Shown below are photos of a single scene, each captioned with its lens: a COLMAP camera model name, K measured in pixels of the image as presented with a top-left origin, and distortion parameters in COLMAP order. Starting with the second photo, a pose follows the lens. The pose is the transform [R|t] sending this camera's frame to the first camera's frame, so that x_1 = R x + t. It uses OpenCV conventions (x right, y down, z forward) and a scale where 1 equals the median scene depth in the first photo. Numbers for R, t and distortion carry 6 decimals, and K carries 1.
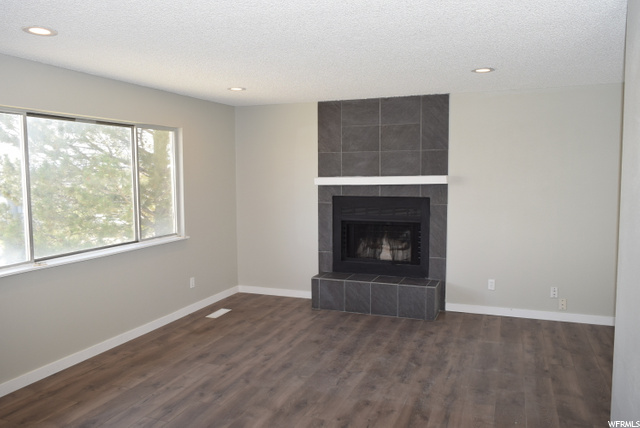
lens RADIAL K [[493.6, 0, 320.0], [0, 493.6, 214.0], [0, 0, 1]] dist [-0.011743, -0.001458]
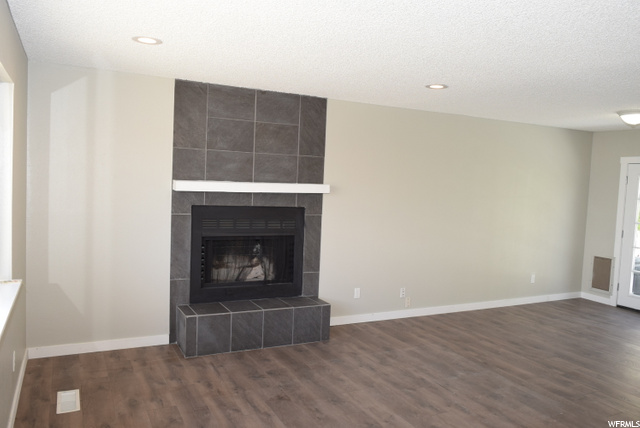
lens RADIAL K [[493.6, 0, 320.0], [0, 493.6, 214.0], [0, 0, 1]] dist [-0.011743, -0.001458]
pose [[0.664524, -0.014547, 0.747126, -0.447236], [0.015814, 0.999860, 0.005403, -0.025960], [-0.747100, 0.008224, 0.664661, 0.369272]]
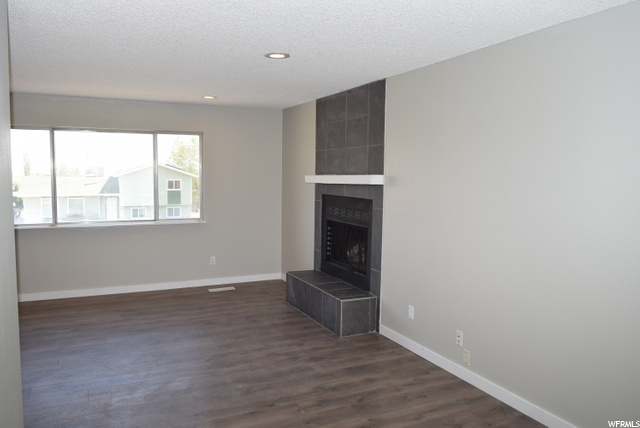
lens RADIAL K [[493.6, 0, 320.0], [0, 493.6, 214.0], [0, 0, 1]] dist [-0.011743, -0.001458]
pose [[0.724918, 0.071997, -0.685063, 0.755098], [-0.071933, 0.996998, 0.028662, -0.026980], [0.685069, 0.028501, 0.727920, 0.303263]]
